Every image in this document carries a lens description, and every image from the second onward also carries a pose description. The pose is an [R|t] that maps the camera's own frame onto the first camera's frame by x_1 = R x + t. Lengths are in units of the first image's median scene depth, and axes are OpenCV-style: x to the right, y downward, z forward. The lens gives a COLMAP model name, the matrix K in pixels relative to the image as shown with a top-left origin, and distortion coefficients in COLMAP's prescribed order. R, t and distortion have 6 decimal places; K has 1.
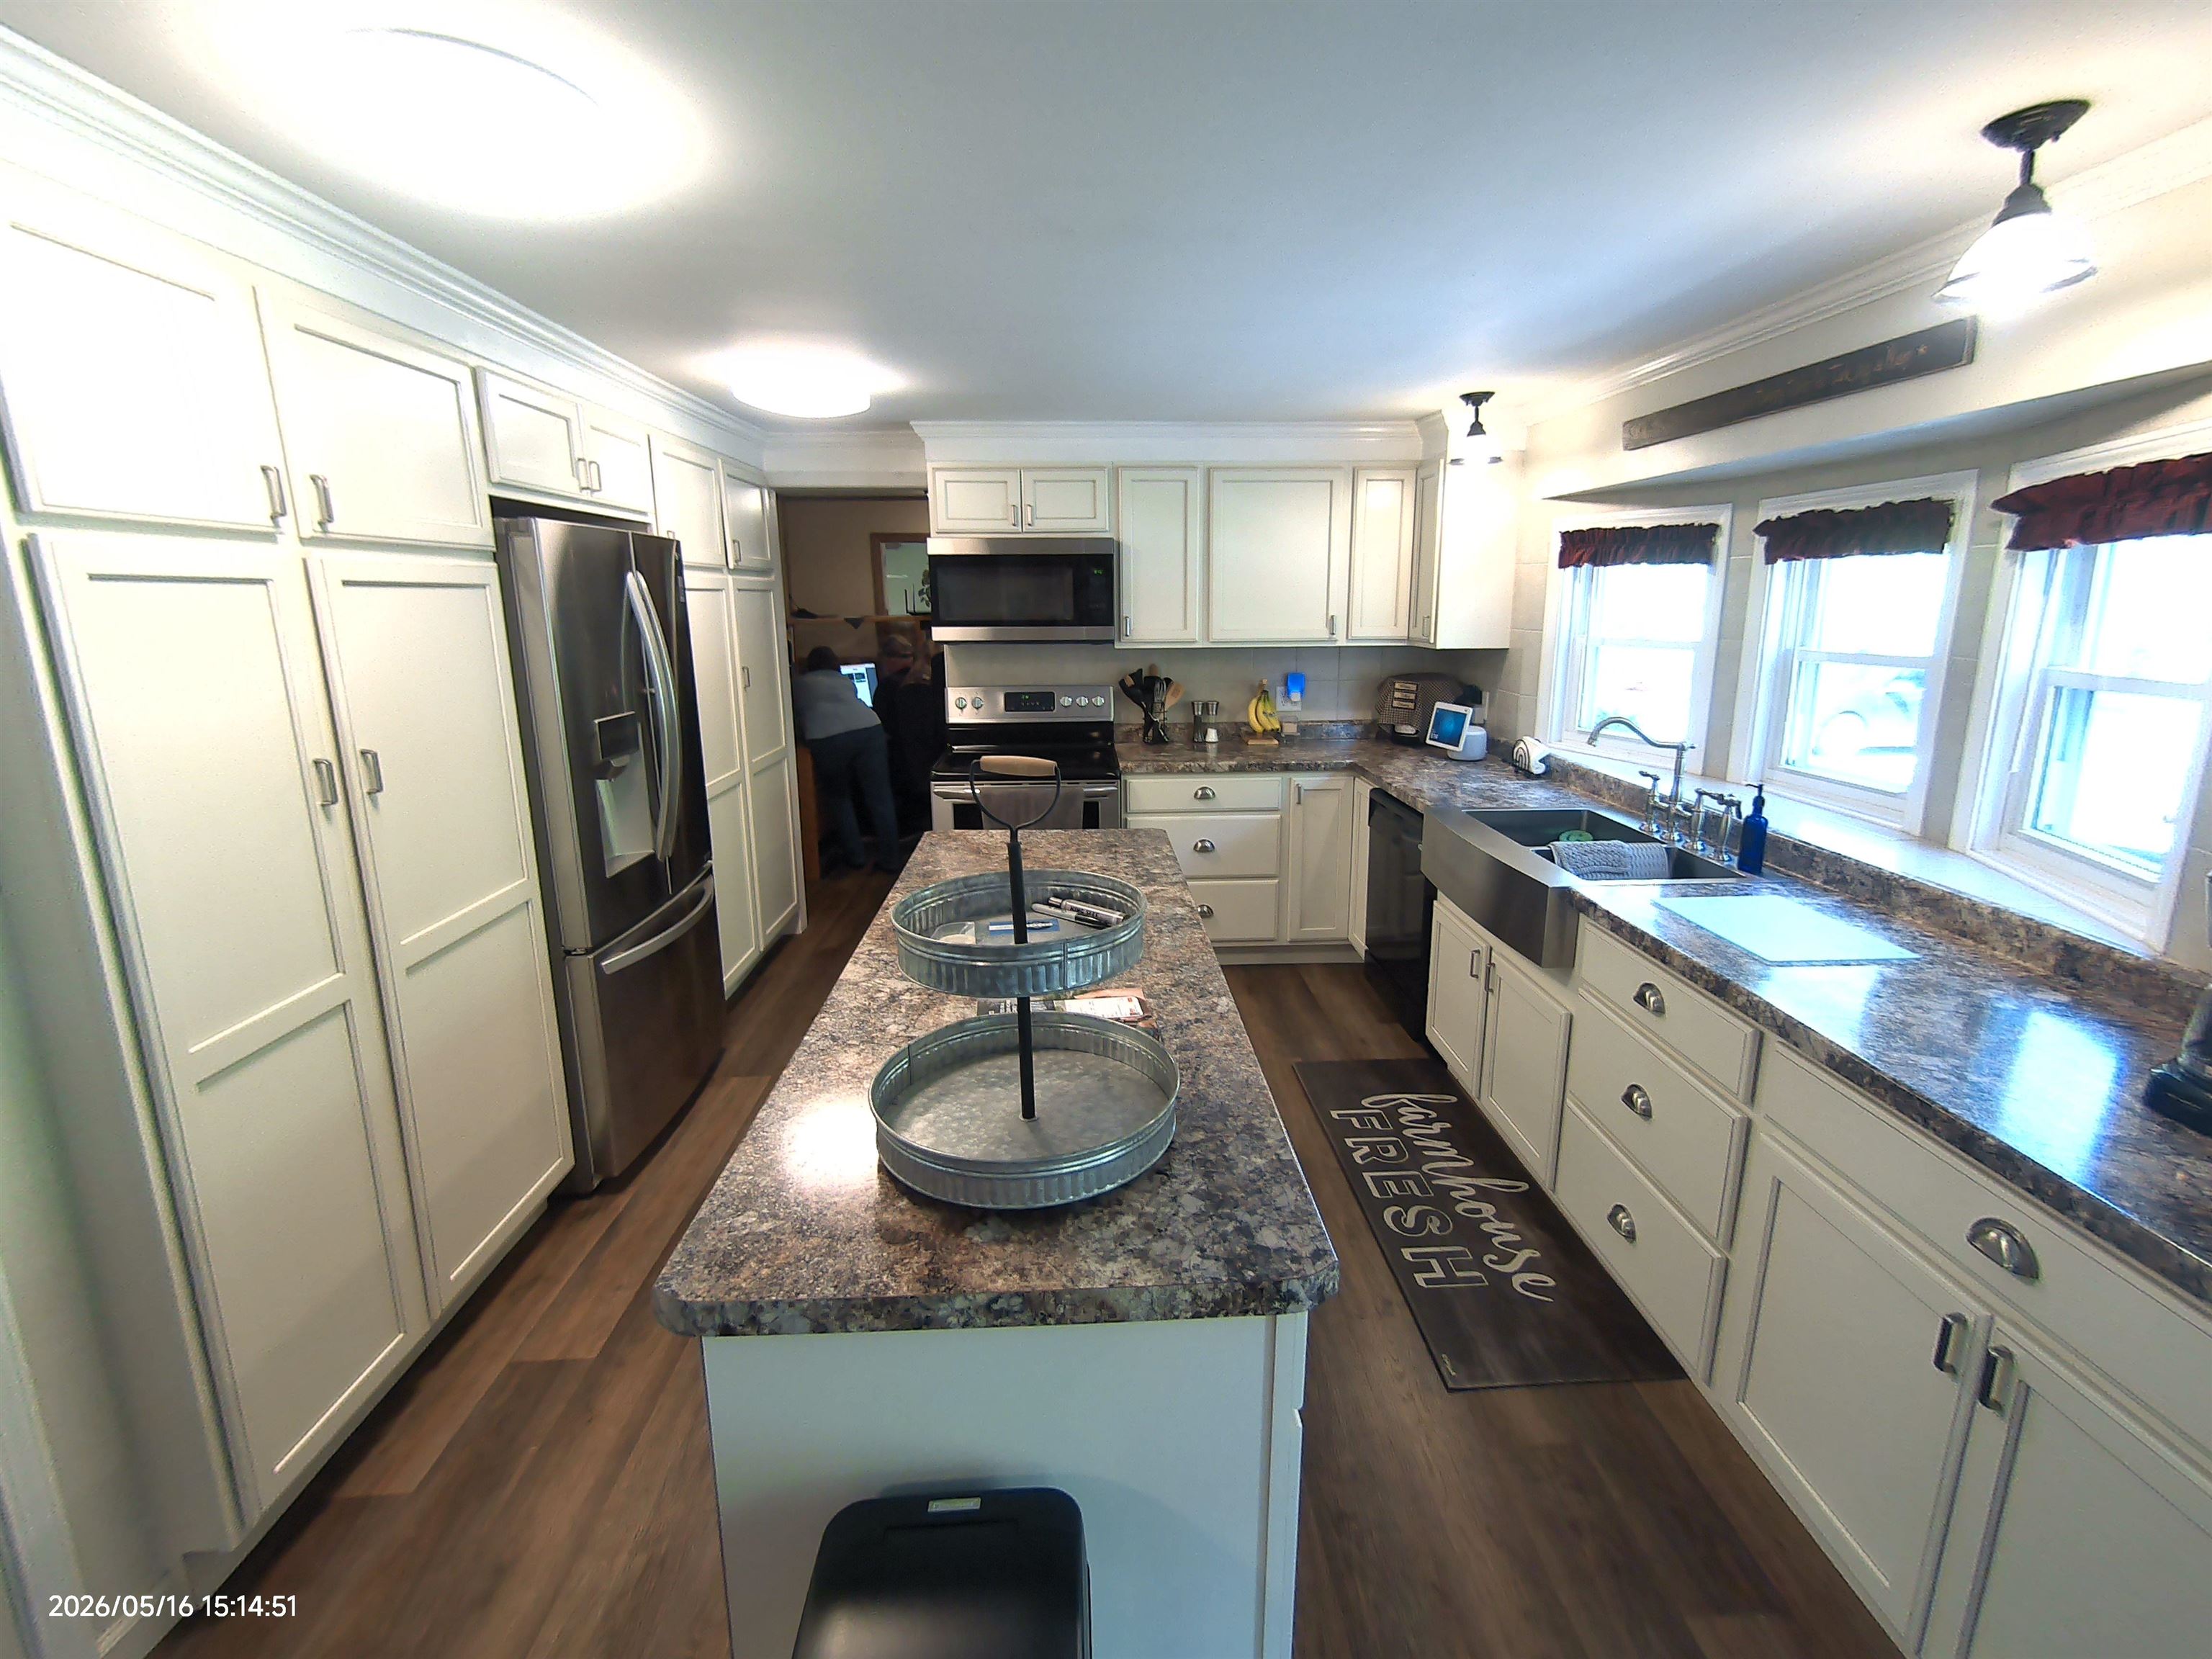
lens RADIAL K [[993.6, 0, 1103.2], [0, 993.6, 811.0], [0, 0, 1]] dist [0.003127, -0.000235]
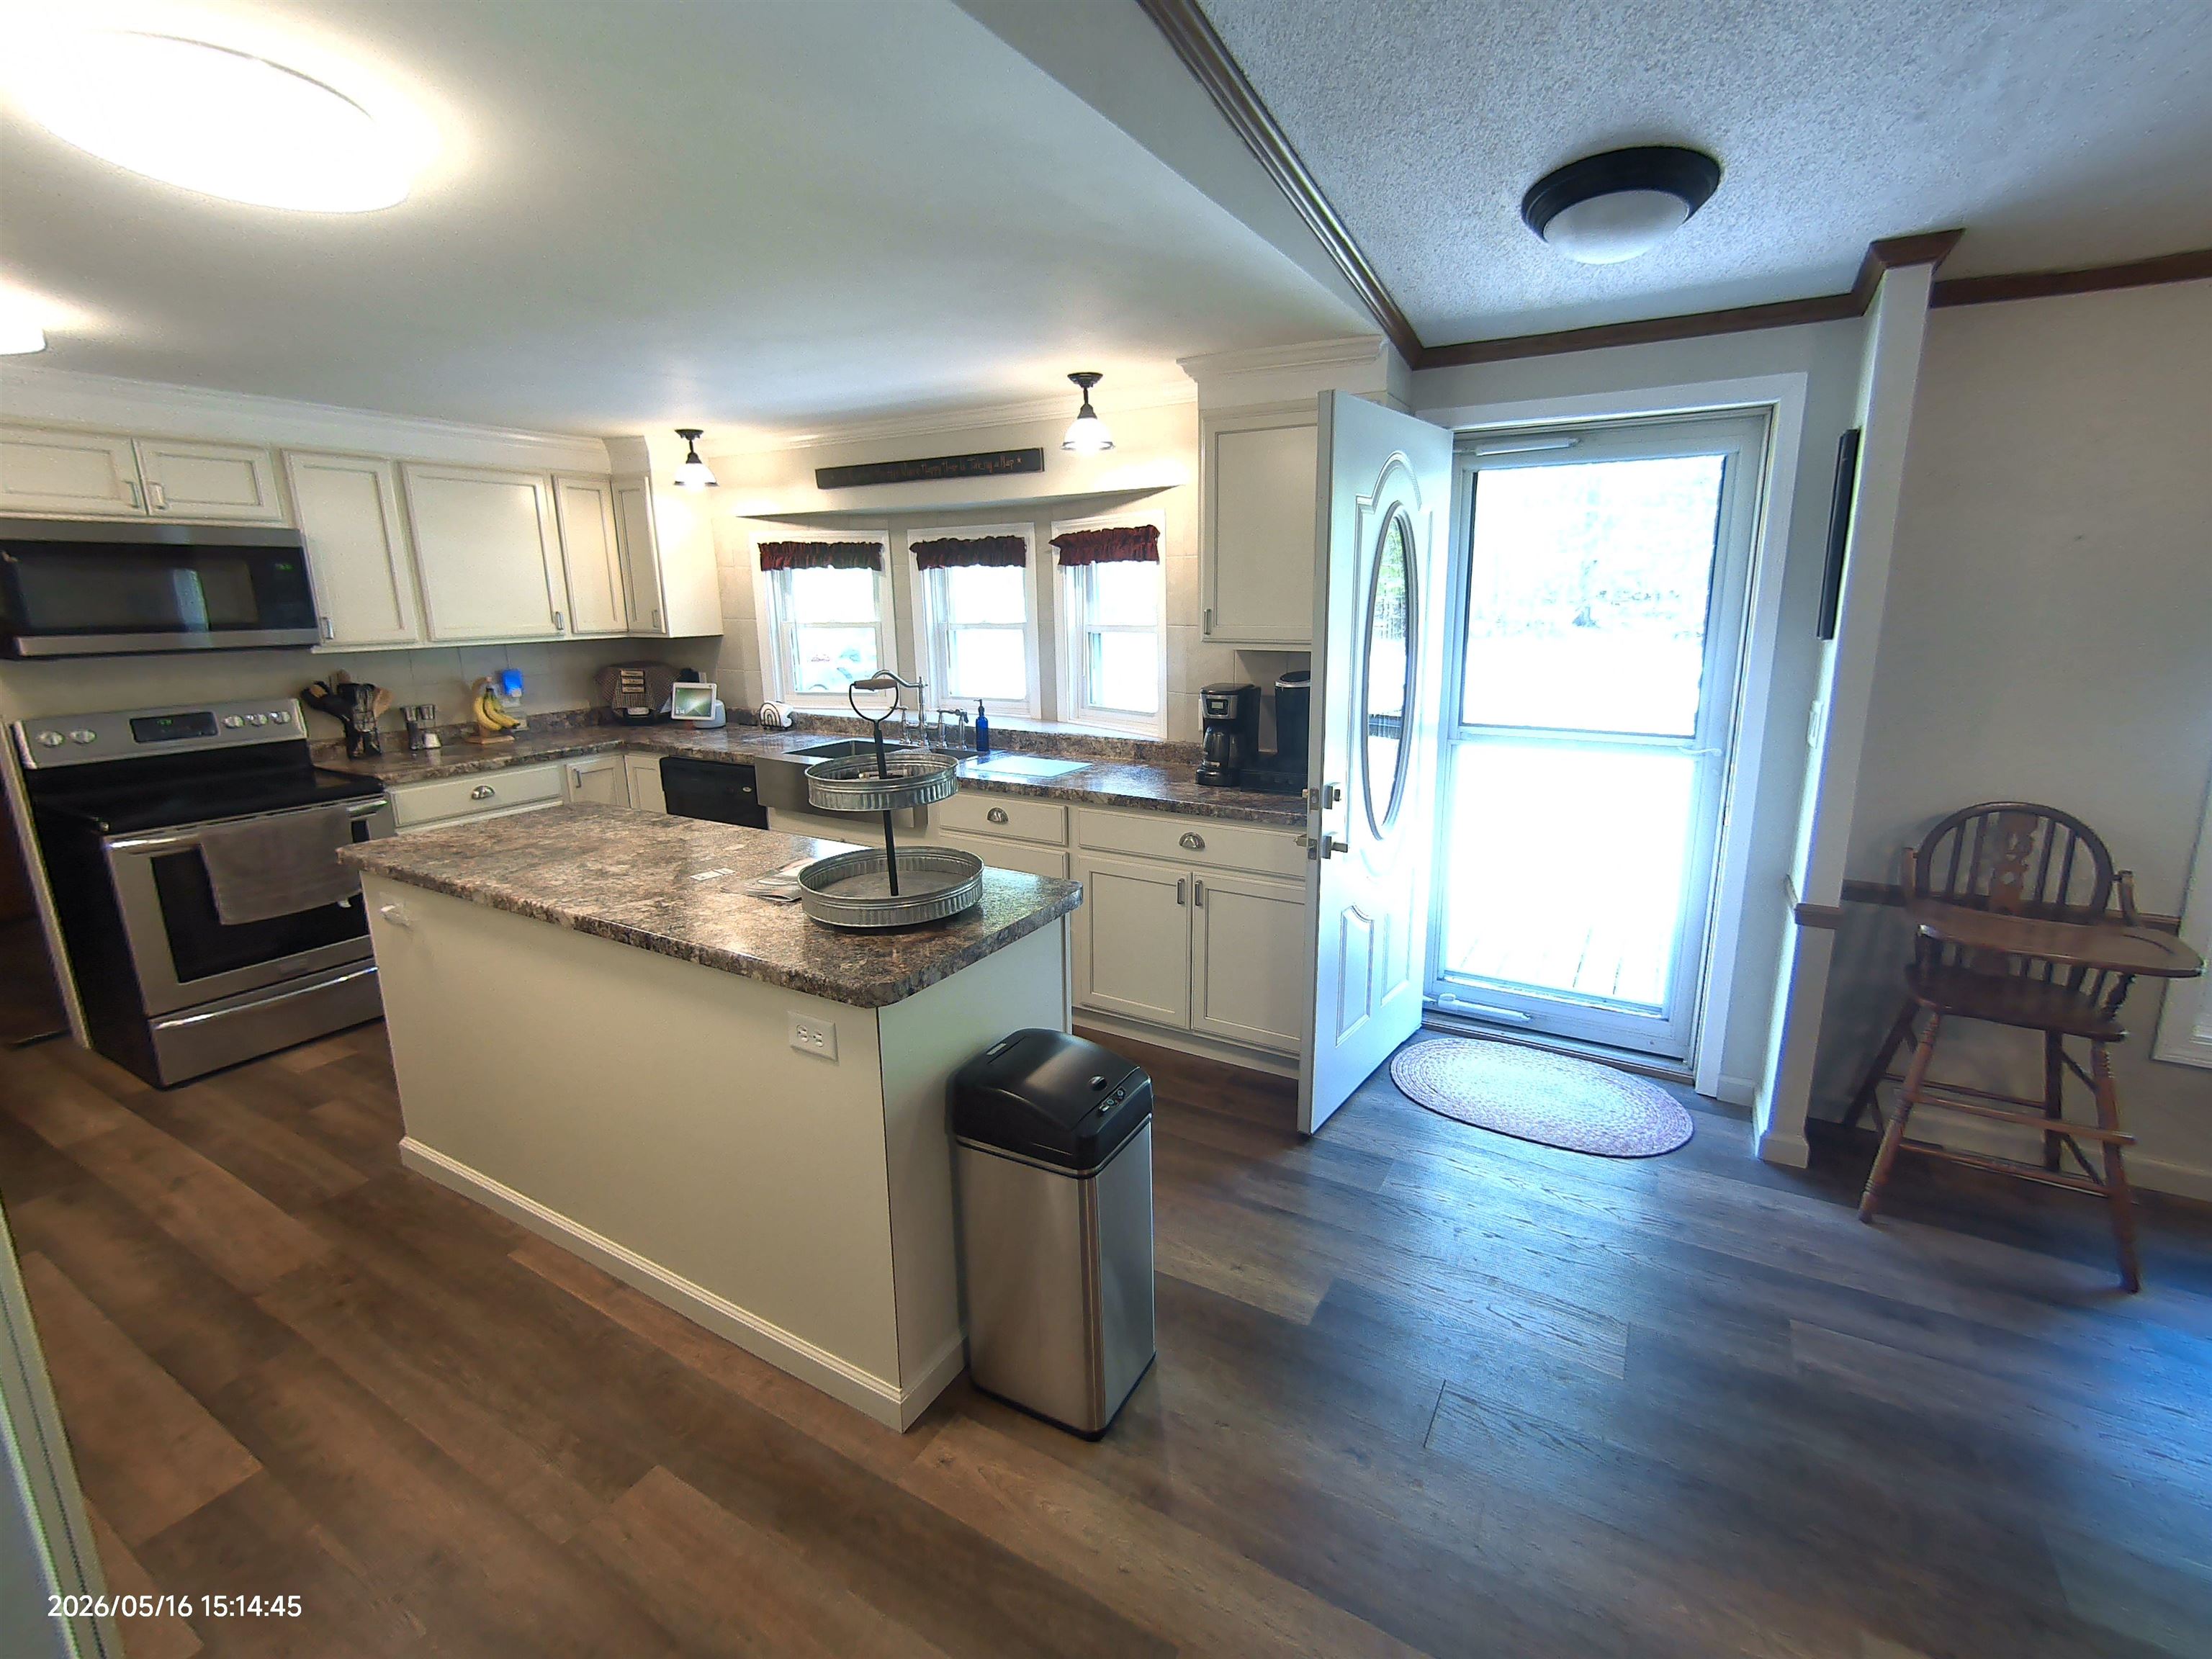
lens RADIAL K [[993.6, 0, 1122.0], [0, 993.6, 821.1], [0, 0, 1]] dist [0.003127, -0.000235]
pose [[0.536866, -0.193315, 0.821221, -0.434375], [0.187249, 0.976420, 0.107436, 0.026896], [-0.822625, 0.096094, 0.560405, -0.096416]]
